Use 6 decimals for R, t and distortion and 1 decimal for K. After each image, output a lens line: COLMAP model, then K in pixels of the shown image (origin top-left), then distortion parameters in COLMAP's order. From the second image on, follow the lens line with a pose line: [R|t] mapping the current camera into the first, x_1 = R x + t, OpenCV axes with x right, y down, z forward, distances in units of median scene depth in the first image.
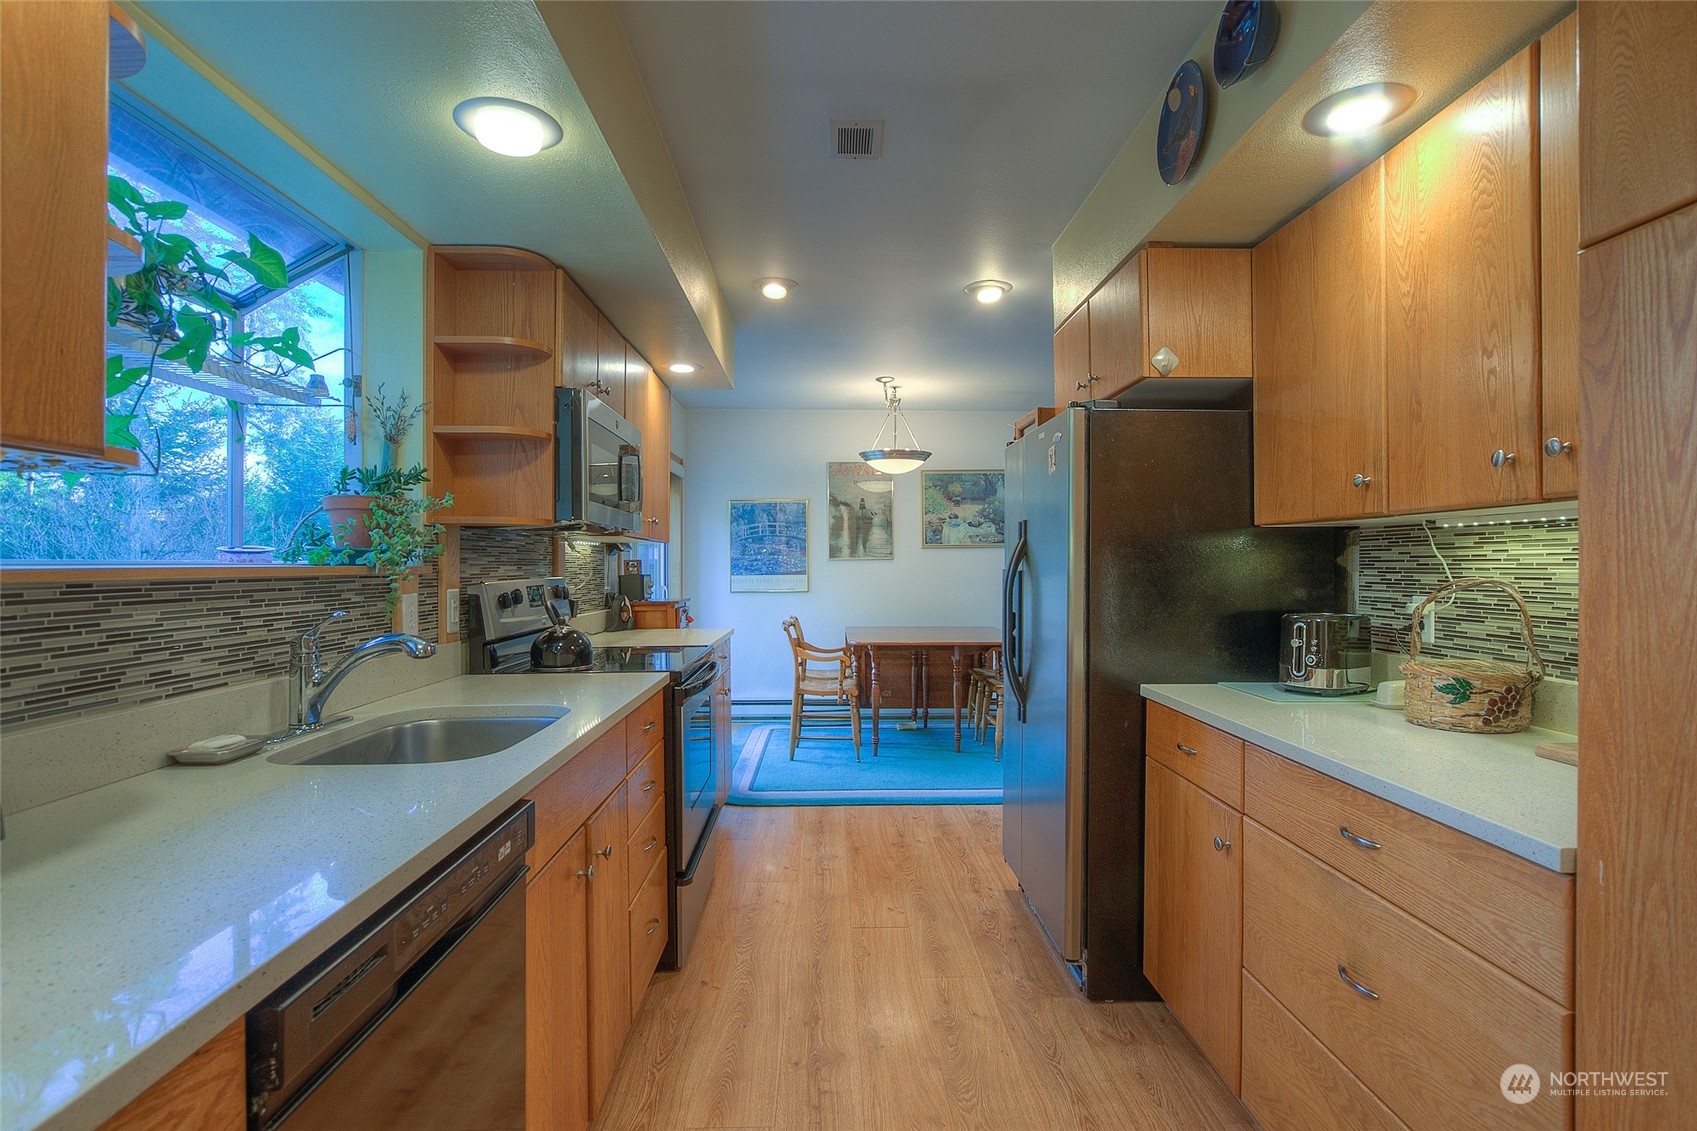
lens RADIAL K [[815.8, 0, 848.5], [0, 815.8, 565.5], [0, 0, 1]] dist [0.000222, 0.000156]
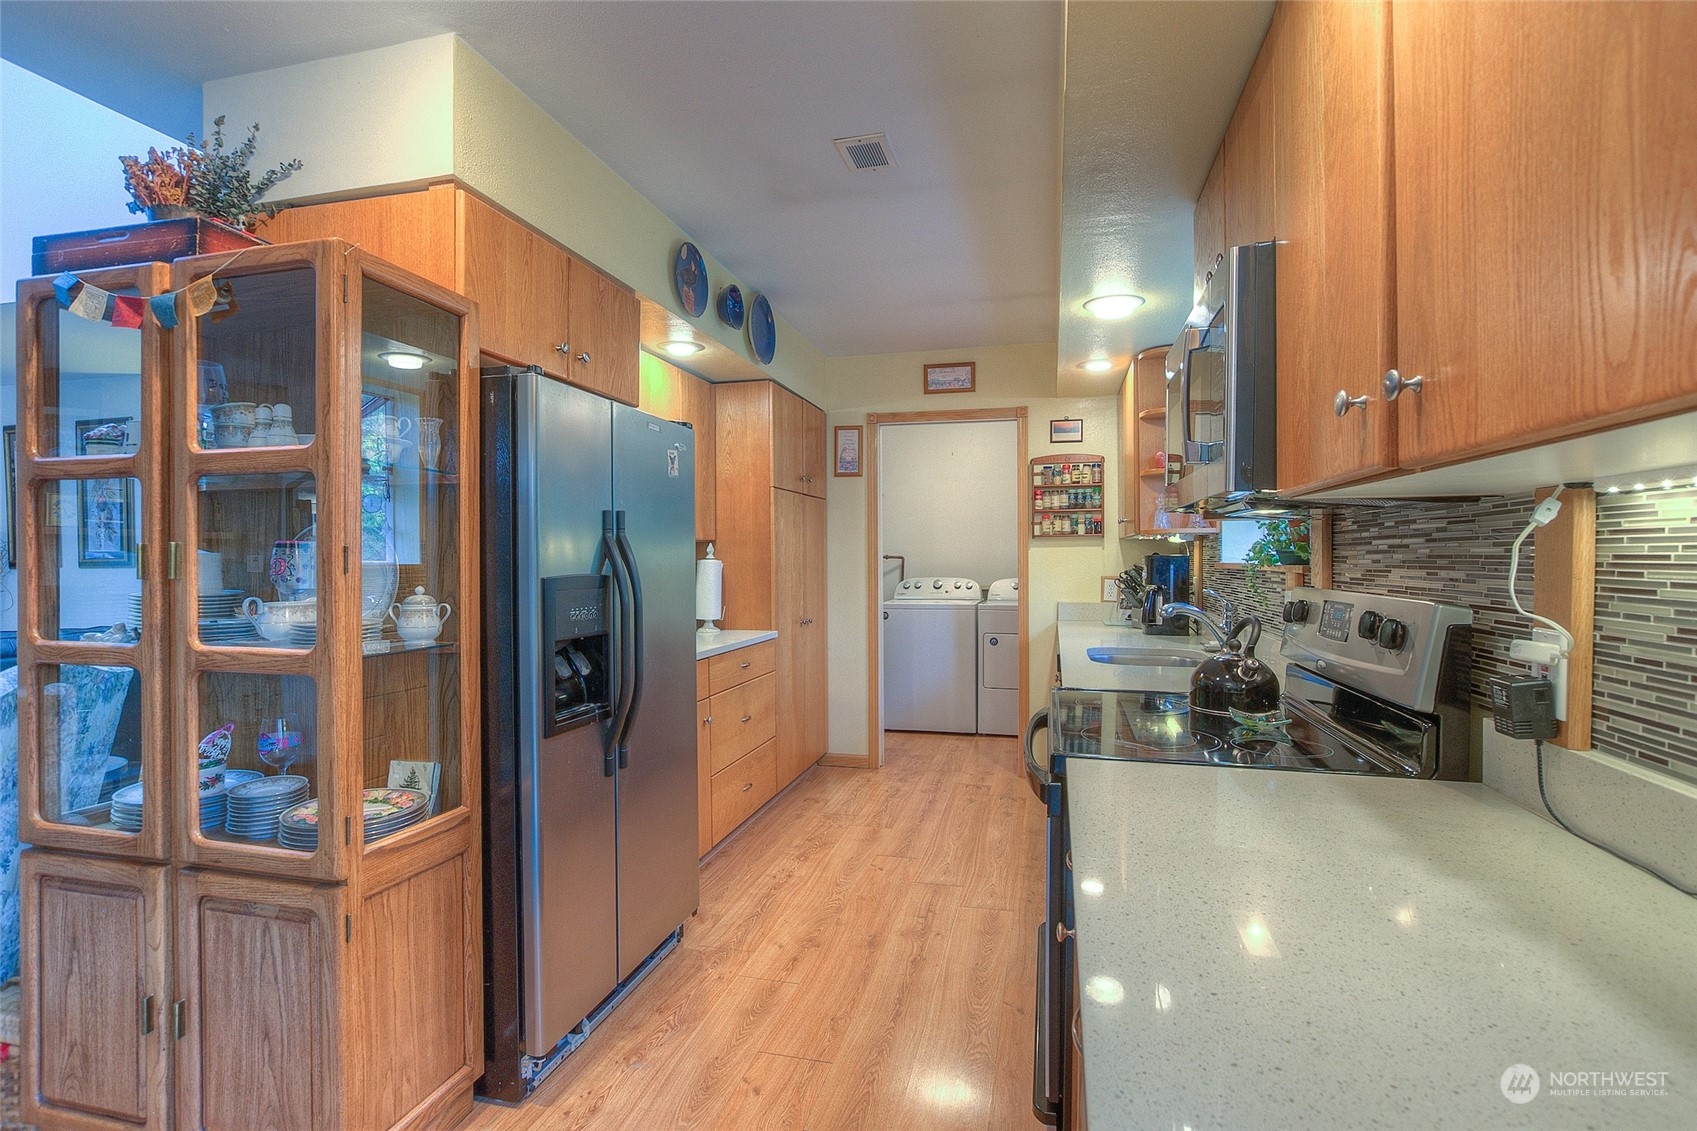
lens RADIAL K [[804.6, 0, 859.3], [0, 804.6, 570.9], [0, 0, 1]] dist [-0.003162, -0.000350]
pose [[-0.964725, 0.000664, 0.263259, -0.261390], [0.005808, 0.999807, 0.018762, -0.013880], [-0.263196, 0.019629, -0.964543, 2.088842]]
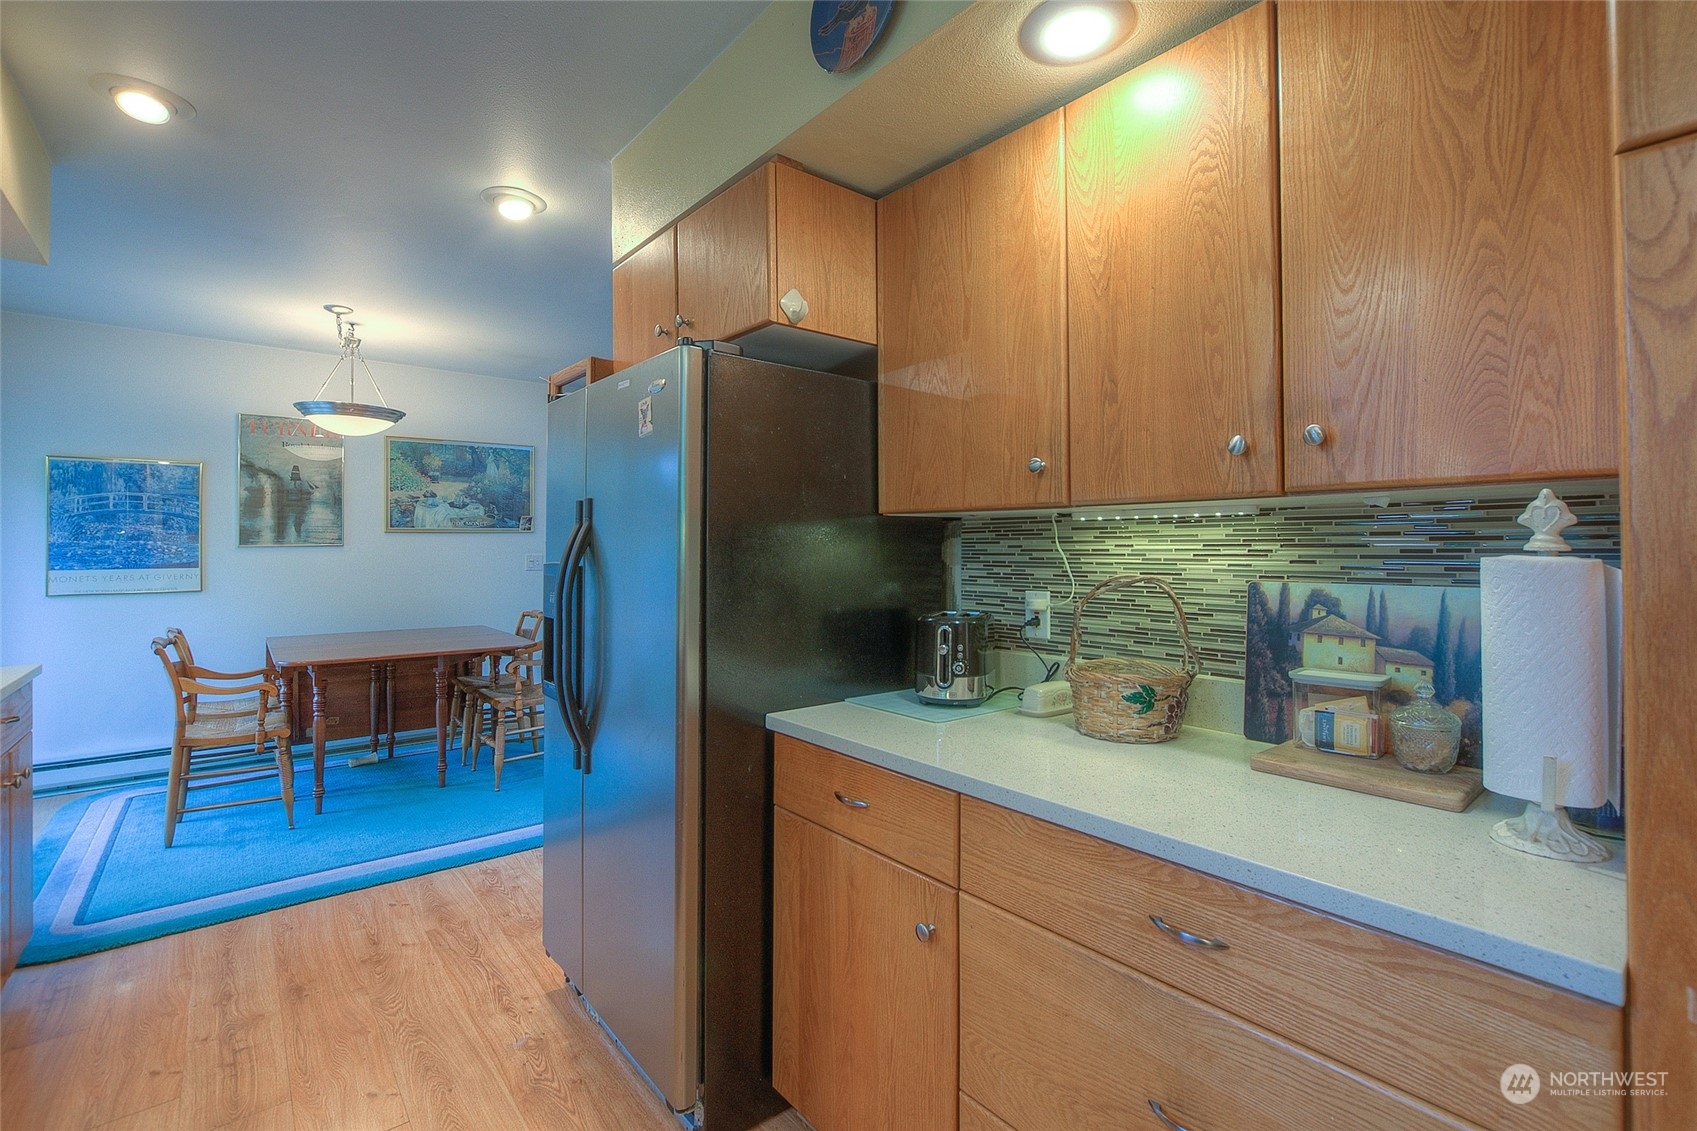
lens RADIAL K [[754.3, 0, 853.1], [0, 754.3, 534.4], [0, 0, 1]] dist [-0.024618, 0.005703]
pose [[0.781570, 0.011212, 0.623717, -0.027239], [0.001588, 0.999799, -0.019962, -0.011242], [-0.623816, 0.016592, 0.781395, 0.393885]]
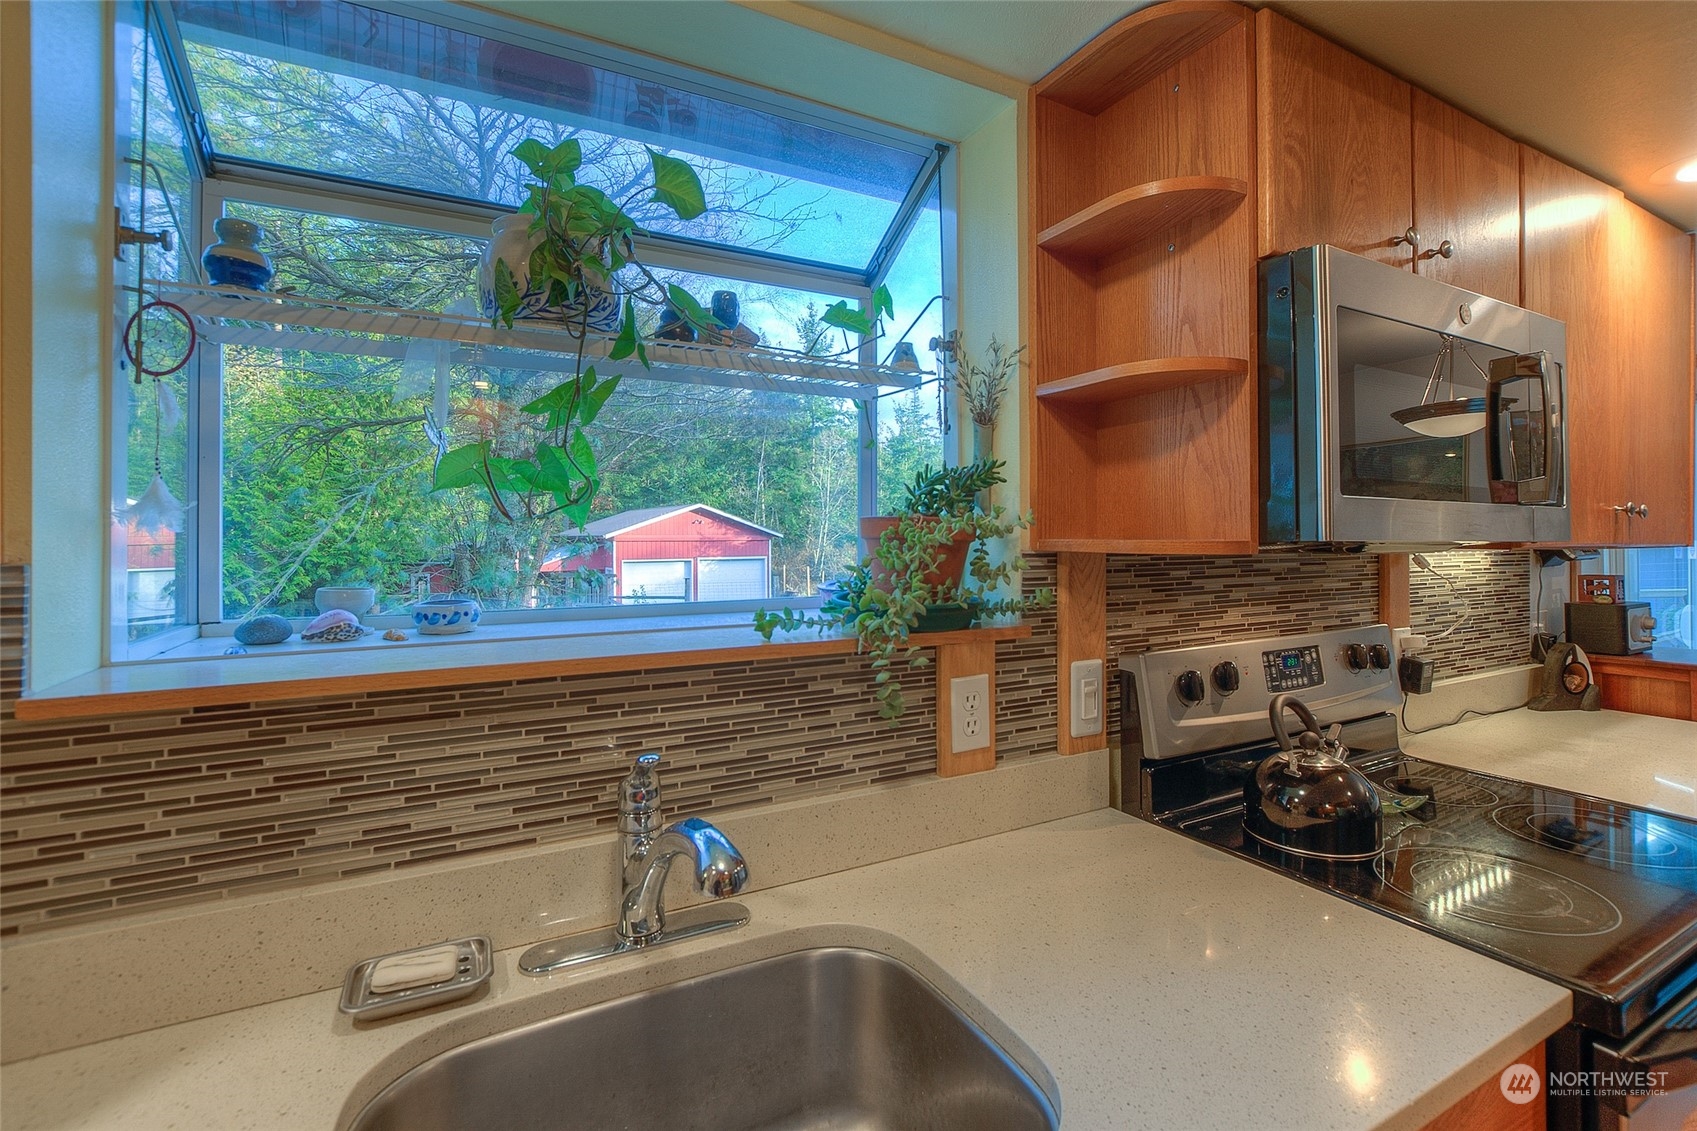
lens RADIAL K [[754.3, 0, 853.1], [0, 754.3, 534.4], [0, 0, 1]] dist [-0.024618, 0.005703]
pose [[0.437759, -0.003594, -0.899085, -0.080676], [0.002683, 0.999993, -0.002690, -0.064960], [0.899088, -0.001235, 0.437766, 0.664151]]
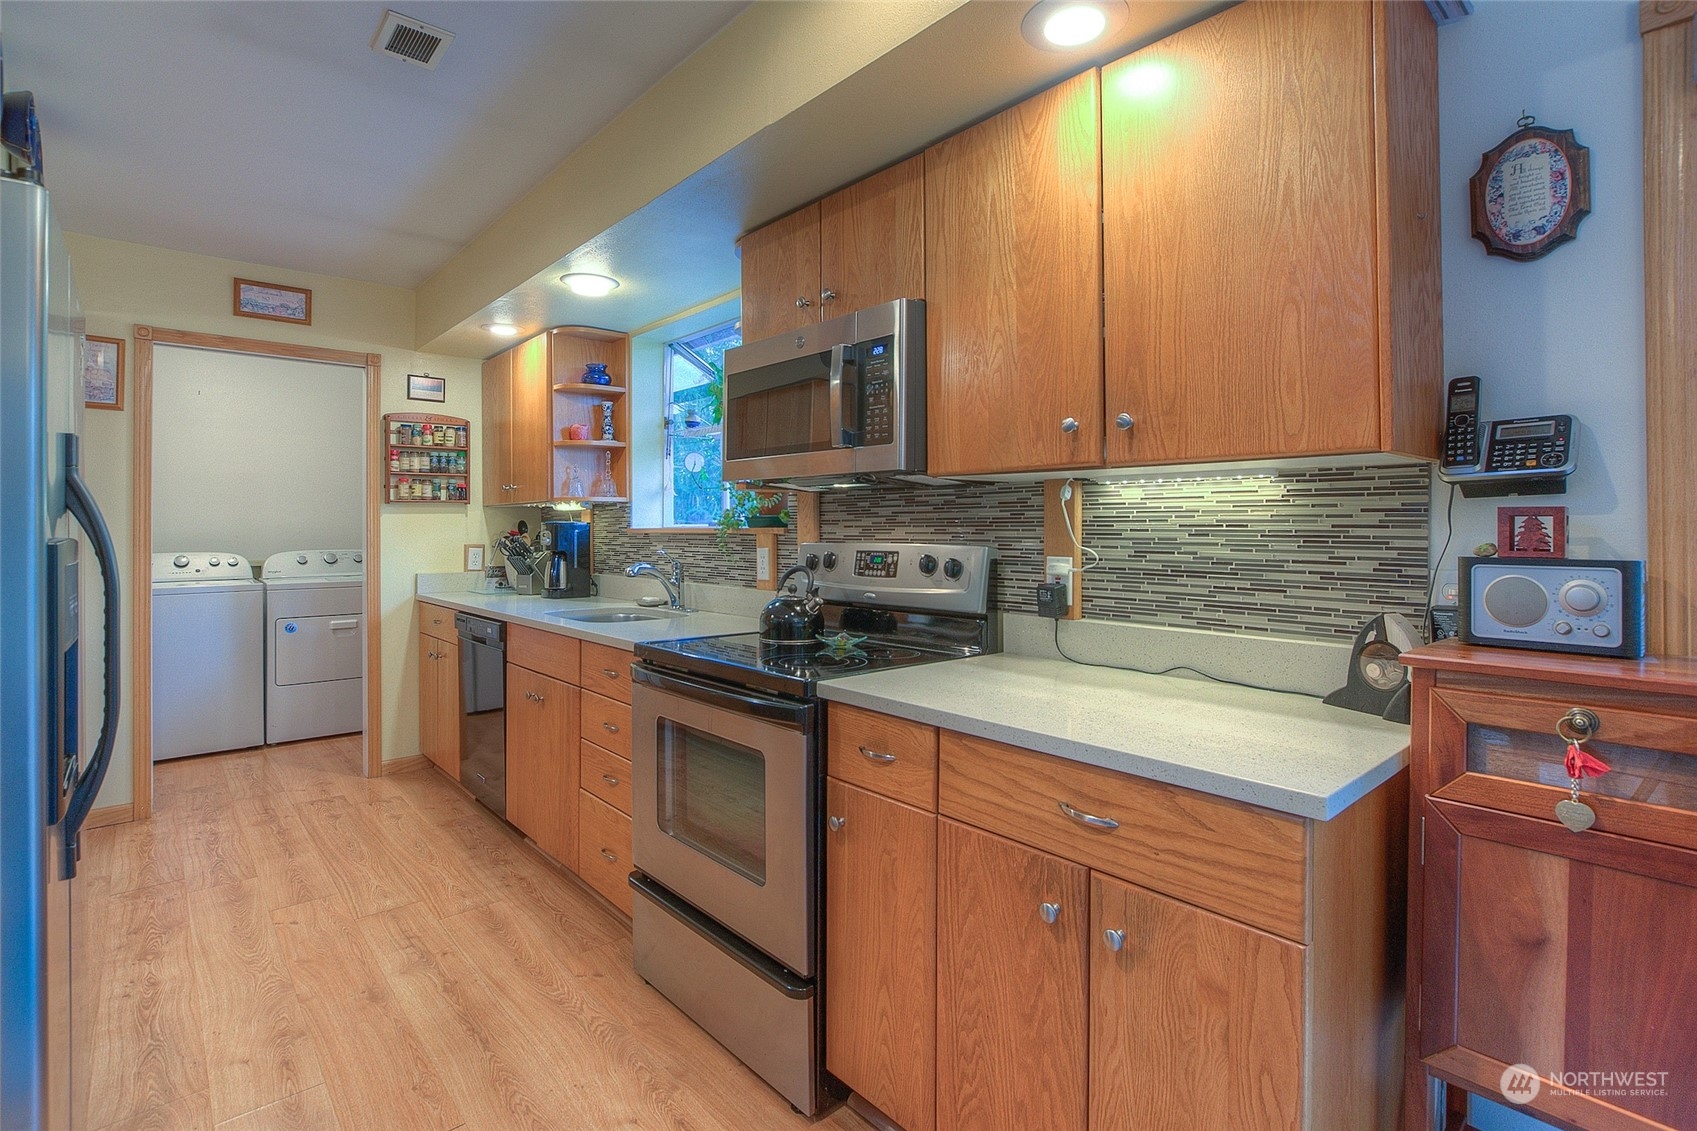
lens RADIAL K [[792.0, 0, 848.7], [0, 792.0, 520.6], [0, 0, 1]] dist [-0.018600, 0.000455]
pose [[-0.761206, -0.001626, -0.648508, 0.204893], [0.003098, 0.999976, -0.006143, -0.002717], [0.648503, -0.006685, -0.761183, 2.028342]]
